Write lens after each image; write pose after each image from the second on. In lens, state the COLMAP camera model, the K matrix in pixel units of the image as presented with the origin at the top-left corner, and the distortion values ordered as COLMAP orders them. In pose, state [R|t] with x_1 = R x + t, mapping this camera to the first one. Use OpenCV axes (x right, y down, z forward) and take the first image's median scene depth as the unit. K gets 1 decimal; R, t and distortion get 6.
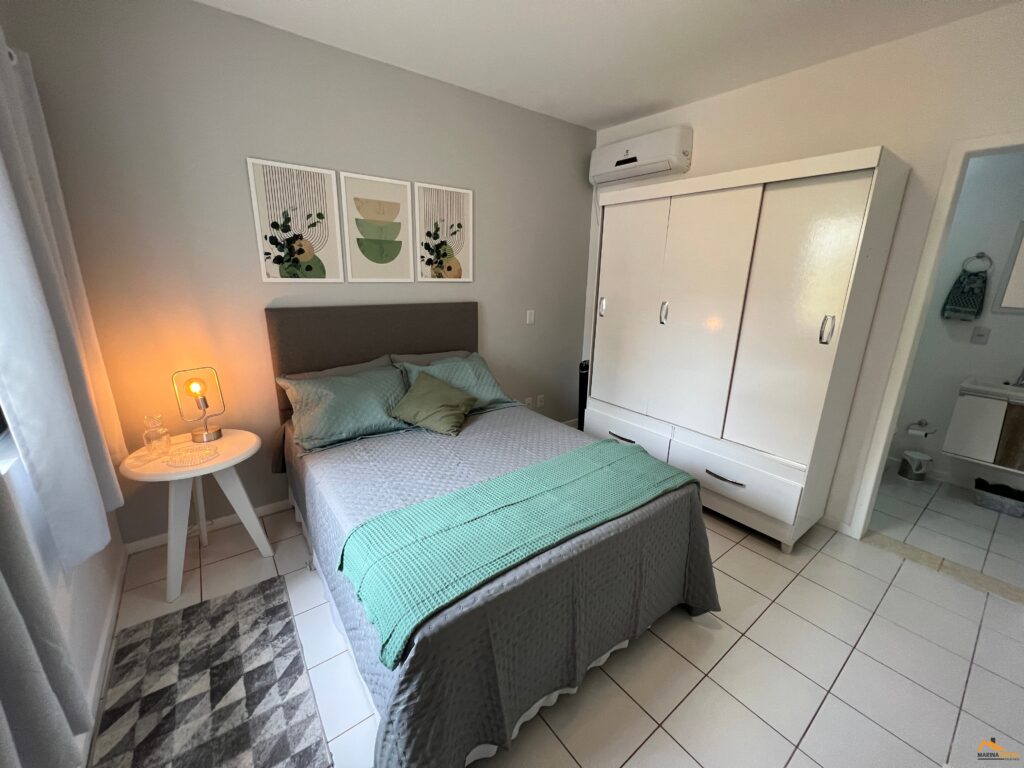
lens RADIAL K [[408.8, 0, 510.8], [0, 408.8, 375.8], [0, 0, 1]] dist [0.002205, -0.001069]
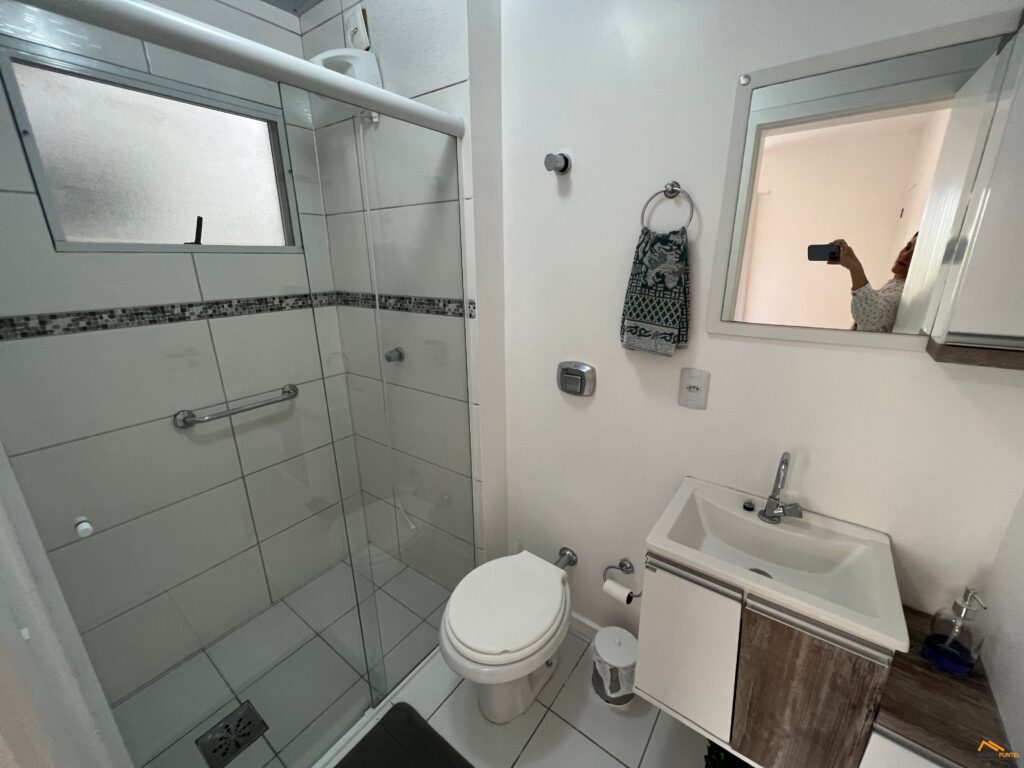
lens RADIAL K [[408.8, 0, 506.4], [0, 408.8, 375.1], [0, 0, 1]] dist [0.002205, -0.001069]
pose [[0.959217, -0.109679, 0.260524, 0.870007], [0.100790, 0.993784, 0.047279, -0.152416], [-0.264090, -0.019092, 0.964309, 0.658923]]
